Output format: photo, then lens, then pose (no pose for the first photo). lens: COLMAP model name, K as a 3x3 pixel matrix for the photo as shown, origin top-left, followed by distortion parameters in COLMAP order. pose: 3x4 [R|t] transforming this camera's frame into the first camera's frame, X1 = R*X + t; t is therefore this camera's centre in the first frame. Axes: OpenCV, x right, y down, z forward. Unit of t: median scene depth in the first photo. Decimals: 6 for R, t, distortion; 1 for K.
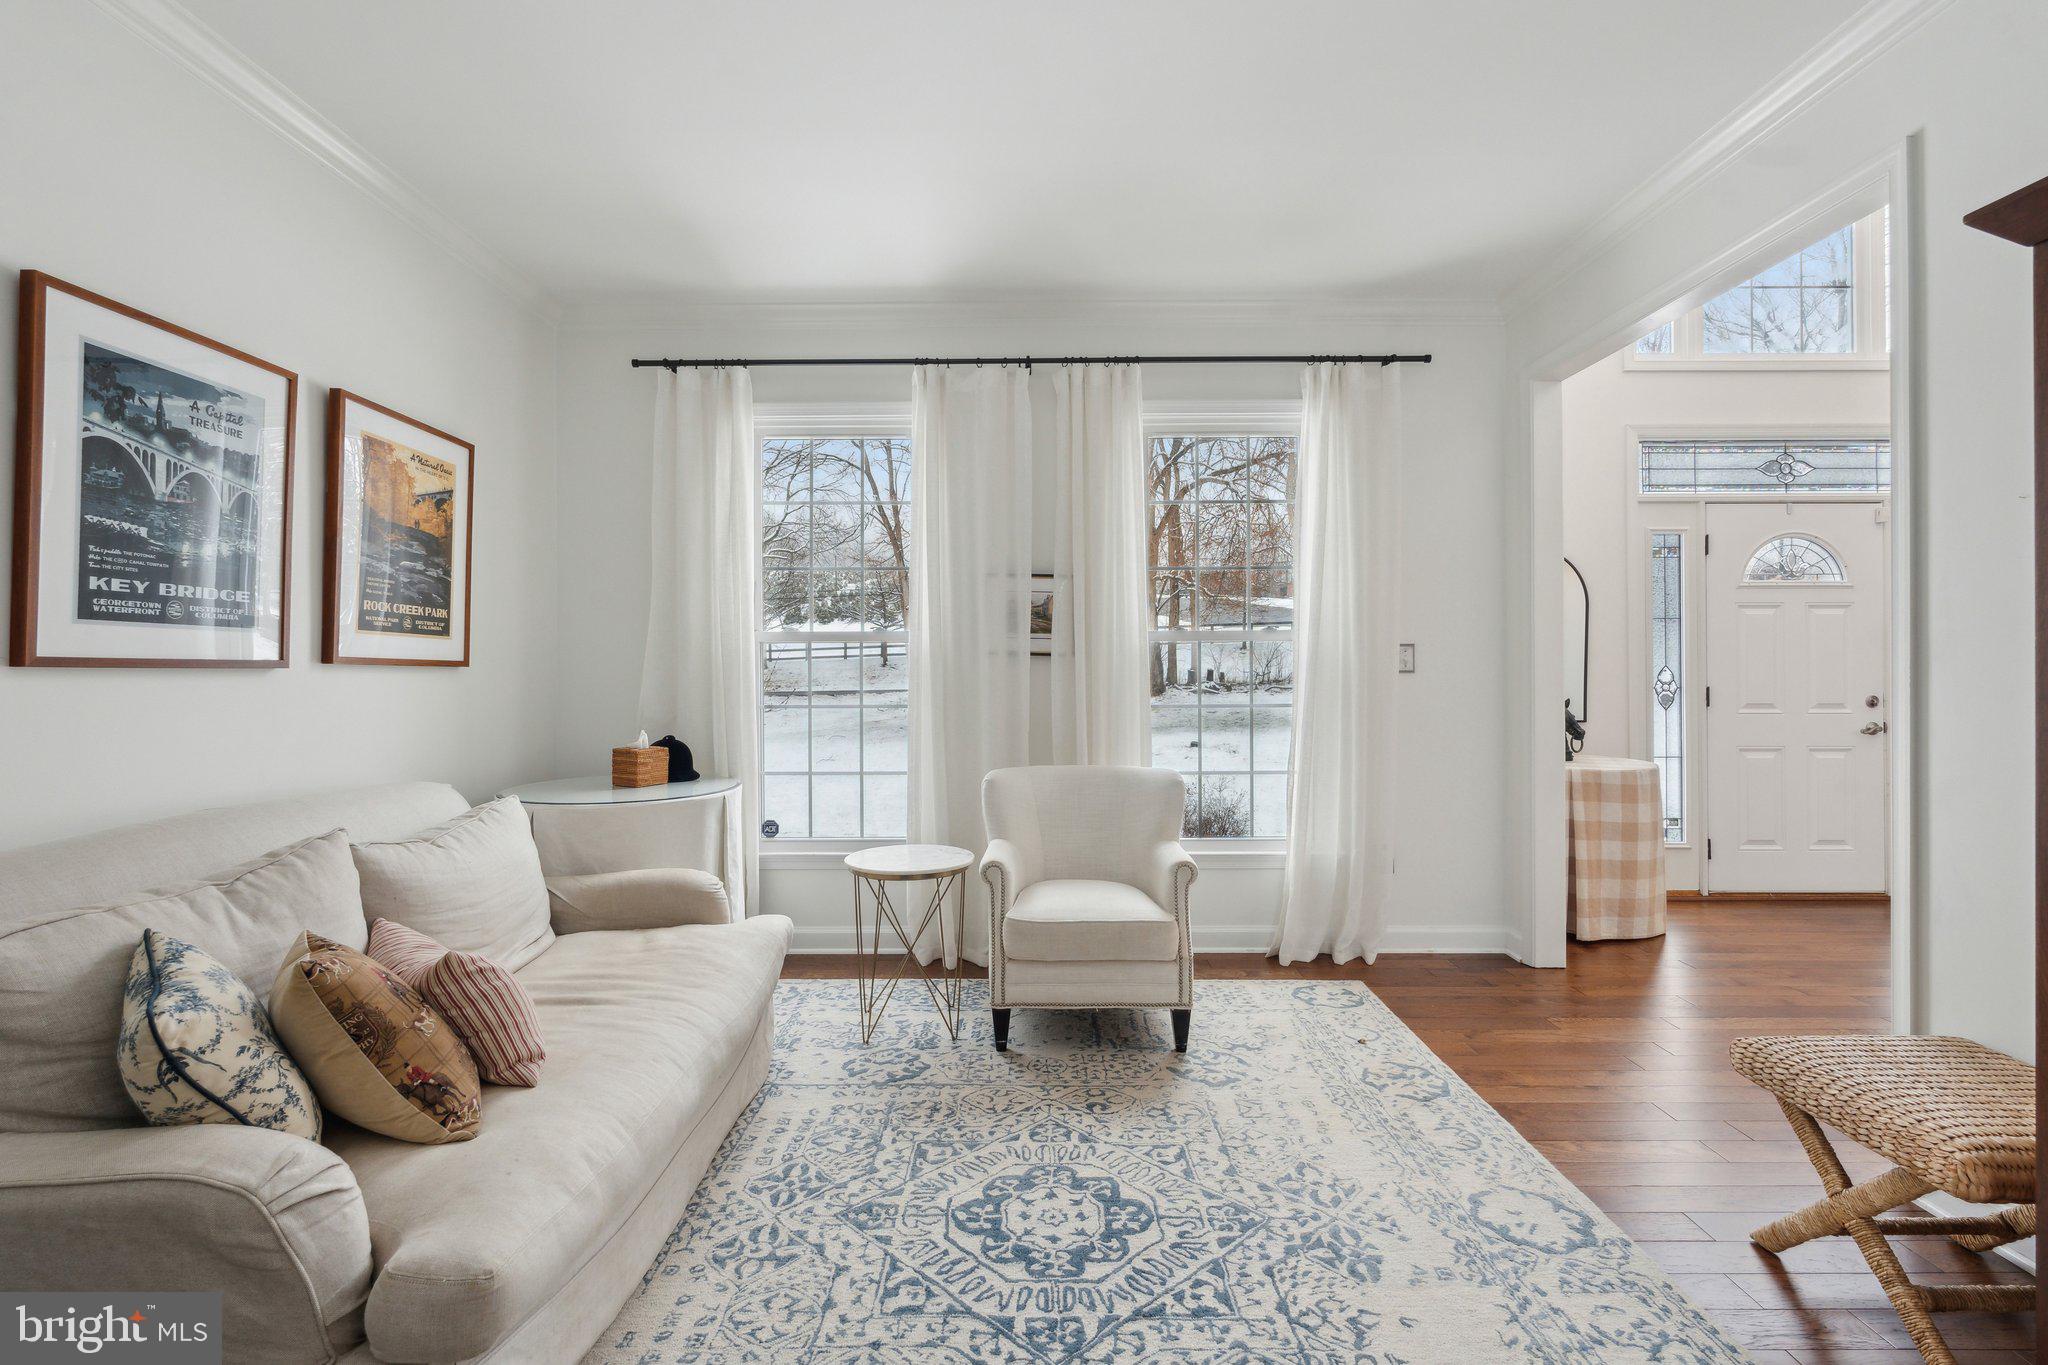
lens RADIAL K [[930.0, 0, 1019.0], [0, 930.0, 667.1], [0, 0, 1]] dist [-0.001992, 0.000167]
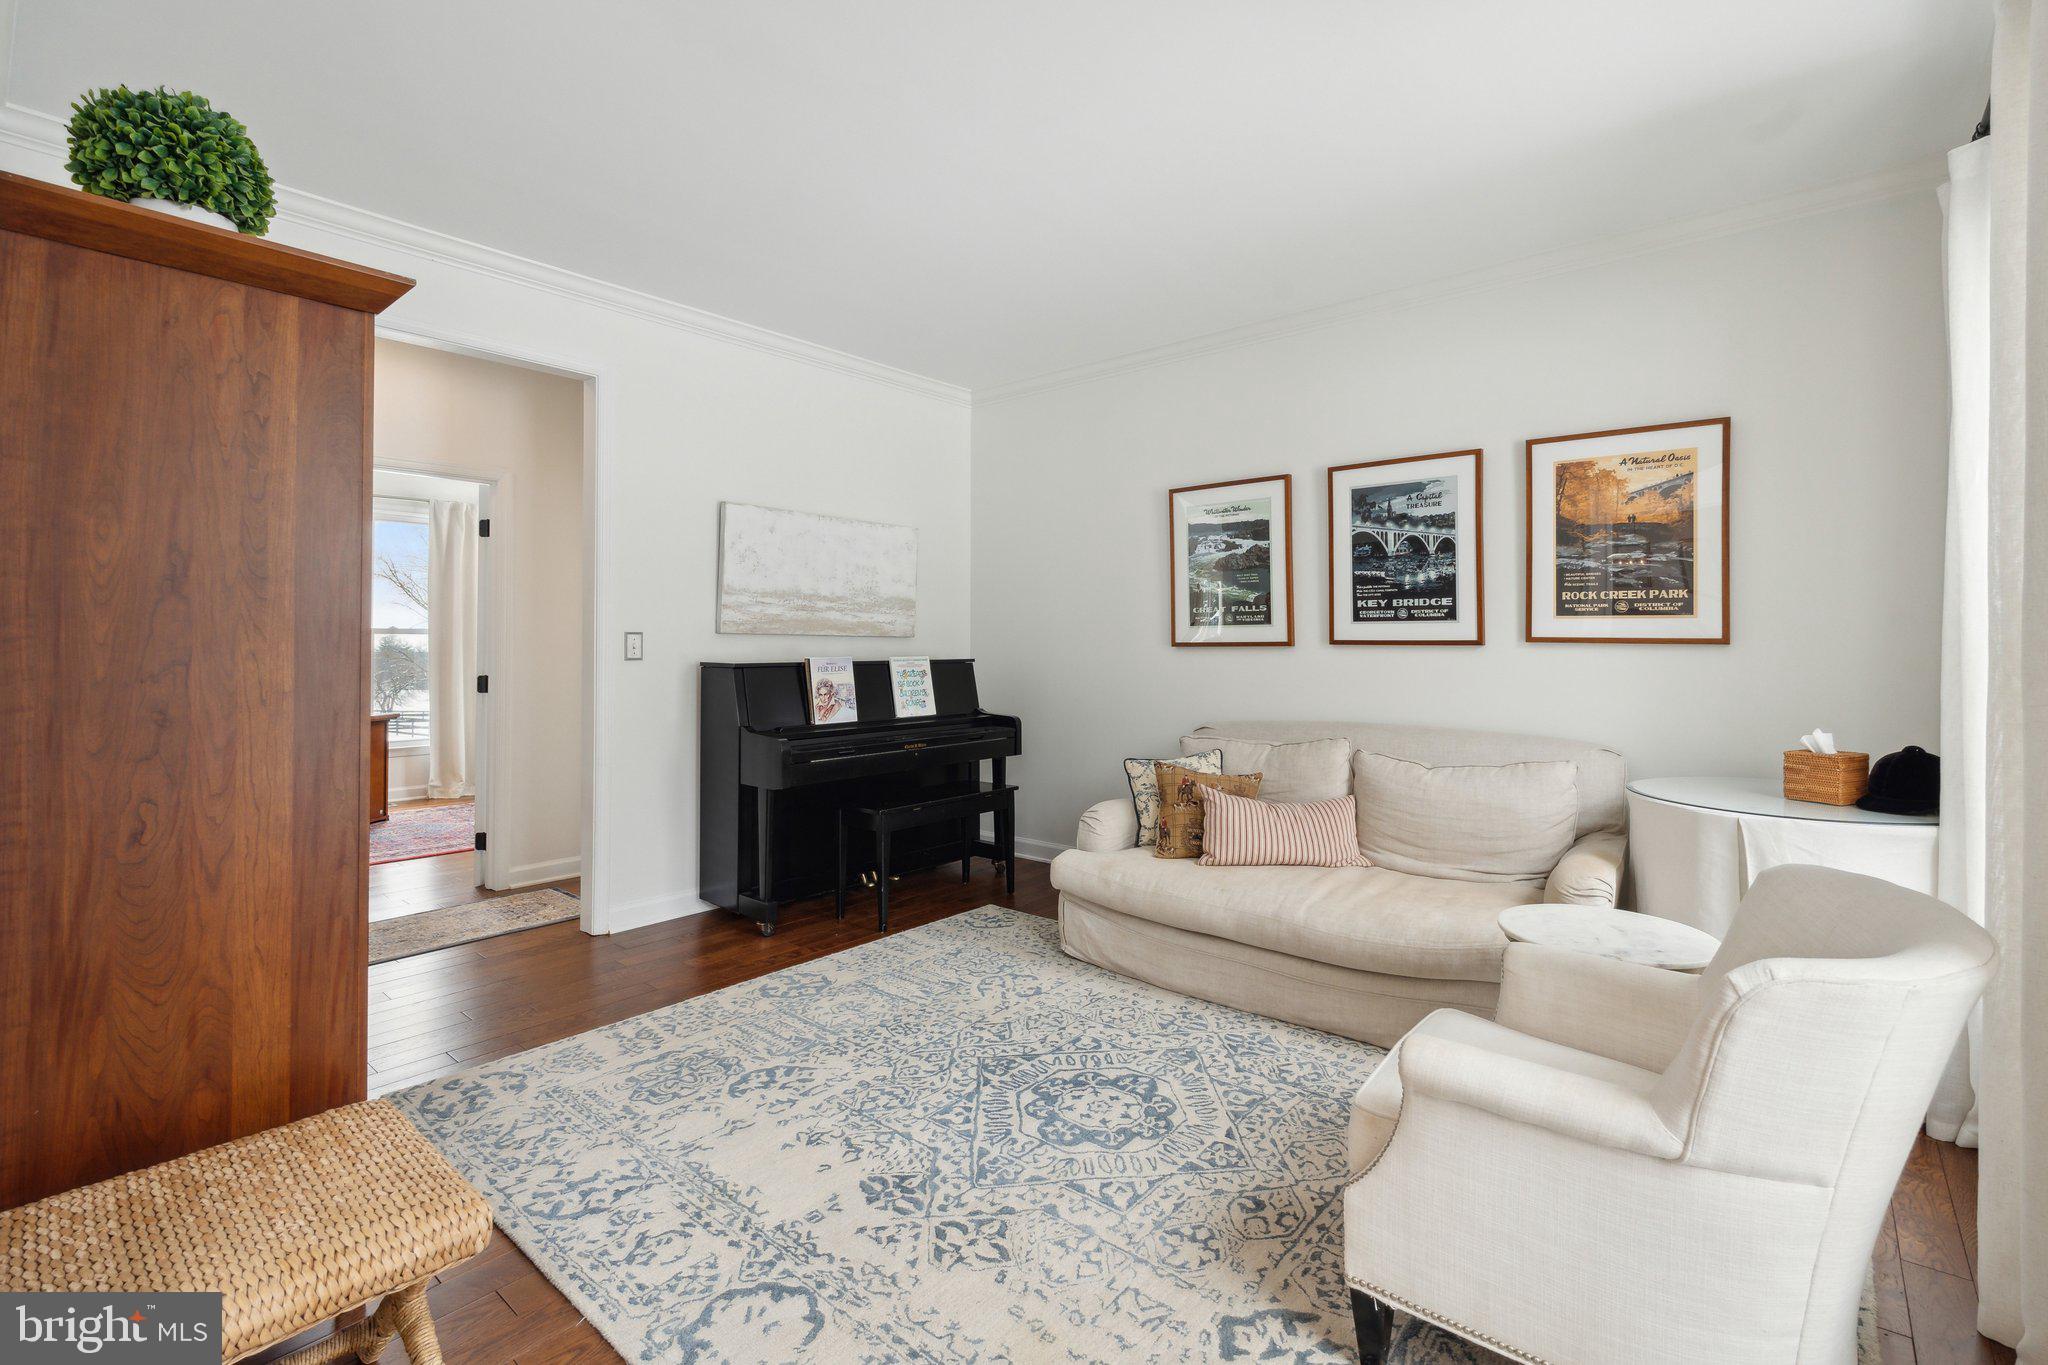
lens RADIAL K [[930.0, 0, 1019.0], [0, 930.0, 667.1], [0, 0, 1]] dist [-0.001992, 0.000167]
pose [[-0.654494, 0.021391, -0.755765, 0.998876], [0.003362, 0.999672, 0.025383, -0.006041], [0.756060, 0.014072, -0.654351, 1.697905]]
